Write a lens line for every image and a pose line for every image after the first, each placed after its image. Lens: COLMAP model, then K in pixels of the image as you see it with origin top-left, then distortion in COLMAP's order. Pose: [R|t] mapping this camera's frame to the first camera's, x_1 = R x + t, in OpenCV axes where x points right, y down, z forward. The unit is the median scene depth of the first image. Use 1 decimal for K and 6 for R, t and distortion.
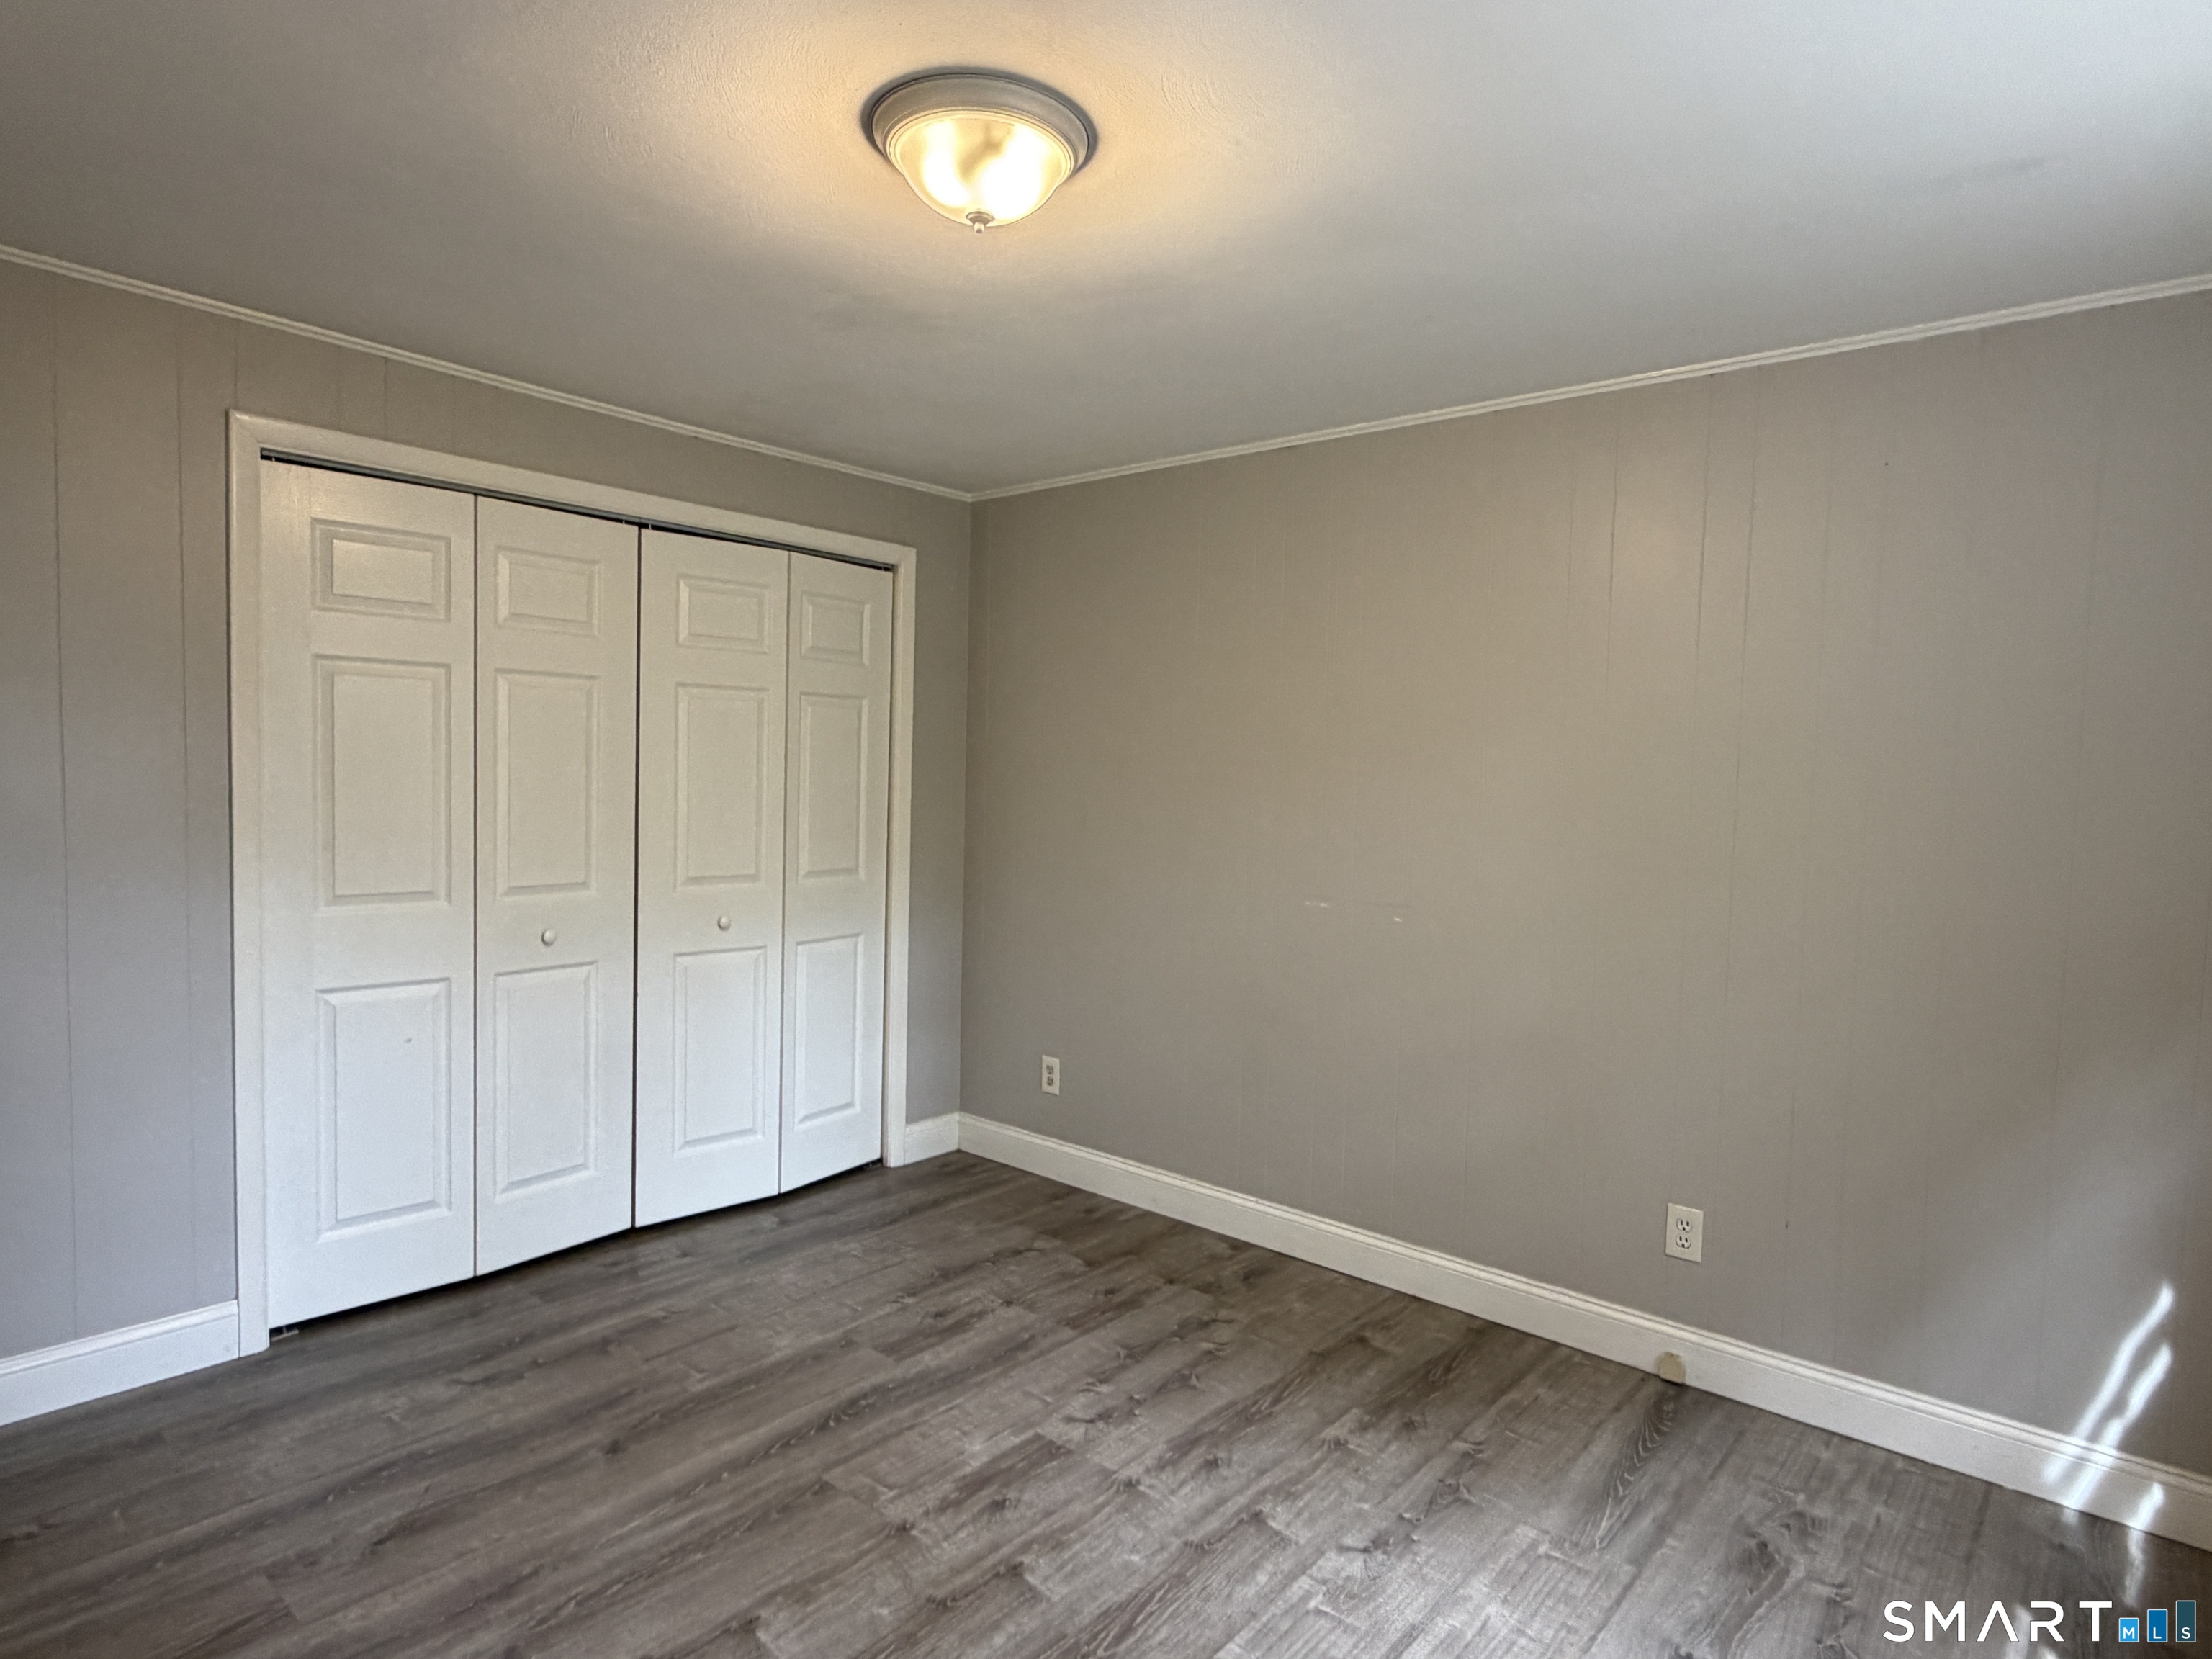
lens RADIAL K [[1251.1, 0, 1108.5], [0, 1251.1, 823.7], [0, 0, 1]] dist [0.002863, 0.004345]
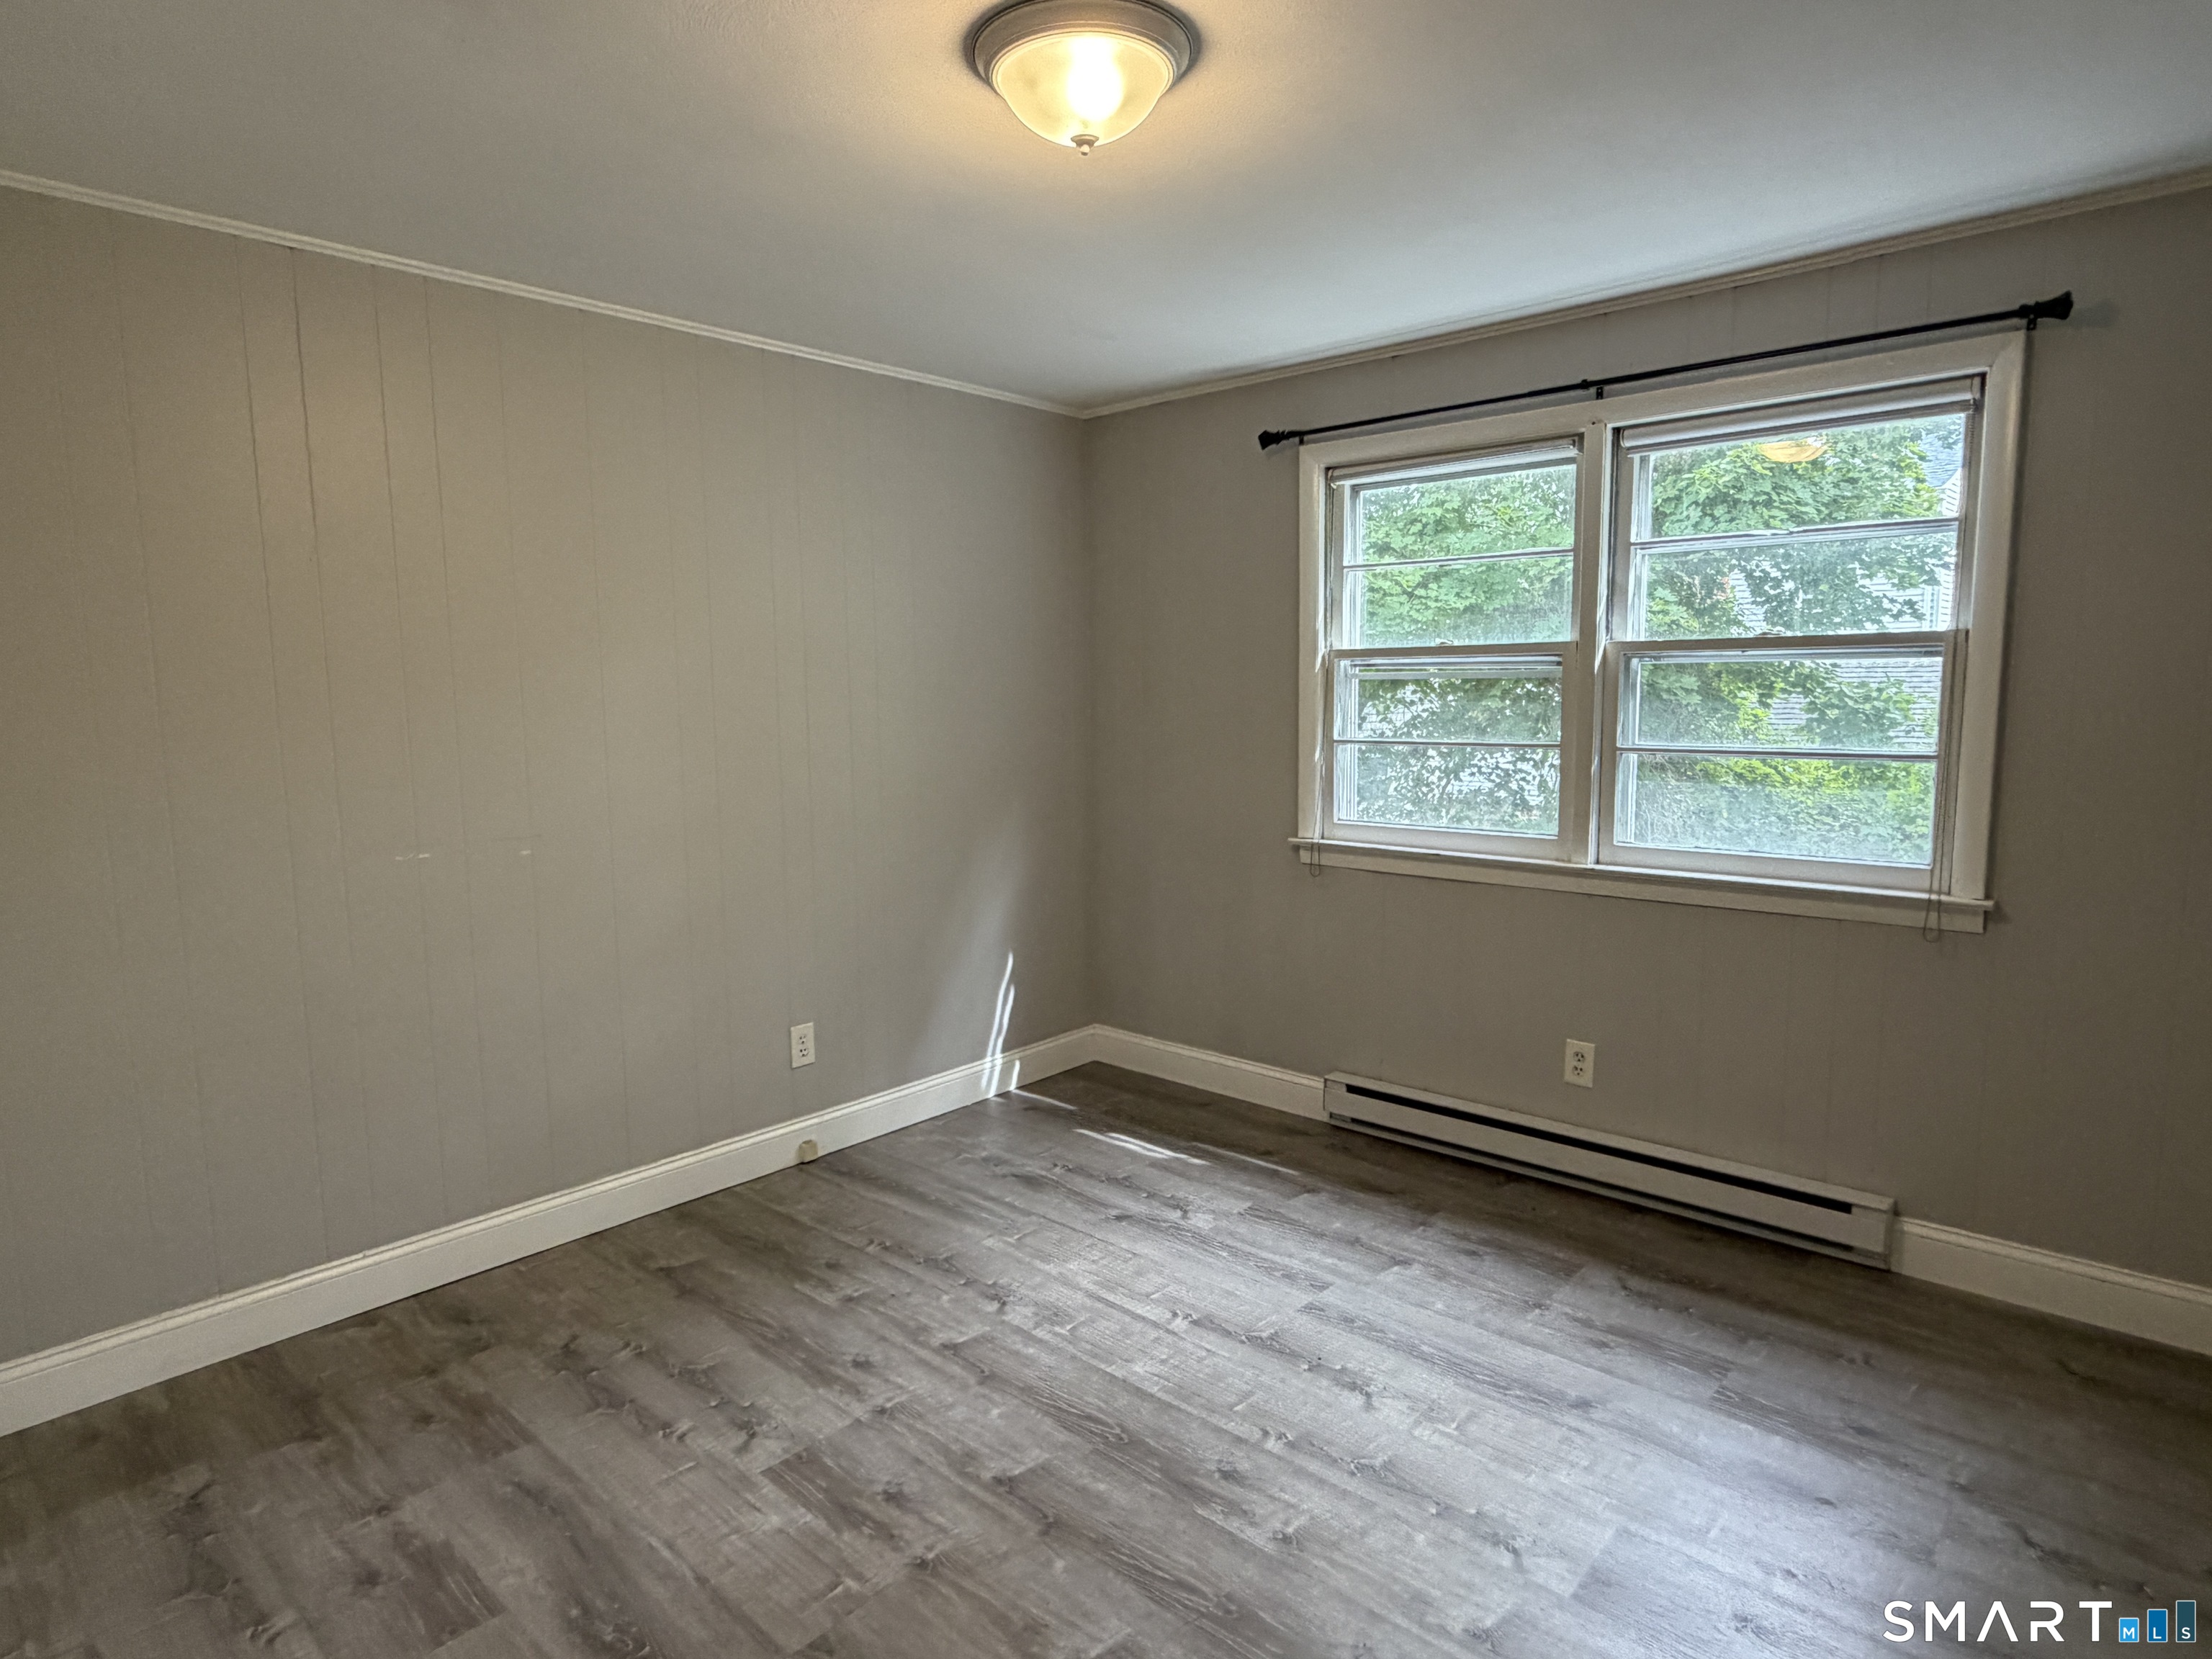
lens RADIAL K [[1251.1, 0, 1108.5], [0, 1251.1, 823.7], [0, 0, 1]] dist [0.002863, 0.004345]
pose [[0.028824, -0.140784, 0.989621, -0.838868], [0.058612, 0.988567, 0.138927, -0.057955], [-0.997865, 0.054000, 0.036746, 0.709249]]
